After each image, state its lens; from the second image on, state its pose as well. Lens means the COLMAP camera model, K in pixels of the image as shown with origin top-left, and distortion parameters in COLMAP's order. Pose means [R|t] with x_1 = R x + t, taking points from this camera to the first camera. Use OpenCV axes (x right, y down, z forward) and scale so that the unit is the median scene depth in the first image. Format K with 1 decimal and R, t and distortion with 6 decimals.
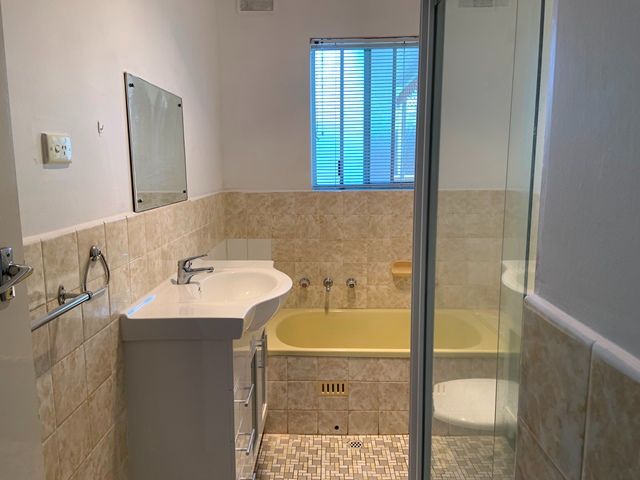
lens RADIAL K [[480.6, 0, 320.7], [0, 480.6, 239.9], [0, 0, 1]] dist [0.094474, -0.103570]
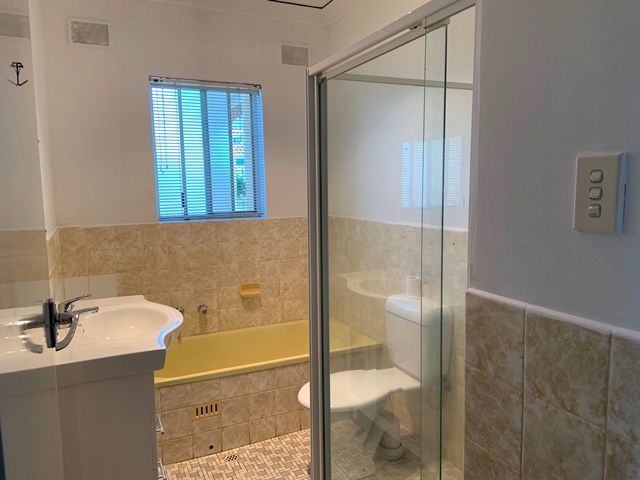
lens RADIAL K [[480.6, 0, 319.9], [0, 480.6, 242.1], [0, 0, 1]] dist [0.094474, -0.103570]
pose [[0.899384, -0.058305, 0.433254, -0.167123], [0.076655, 0.996744, -0.024989, -0.010610], [-0.430387, 0.055686, 0.900925, -0.068807]]
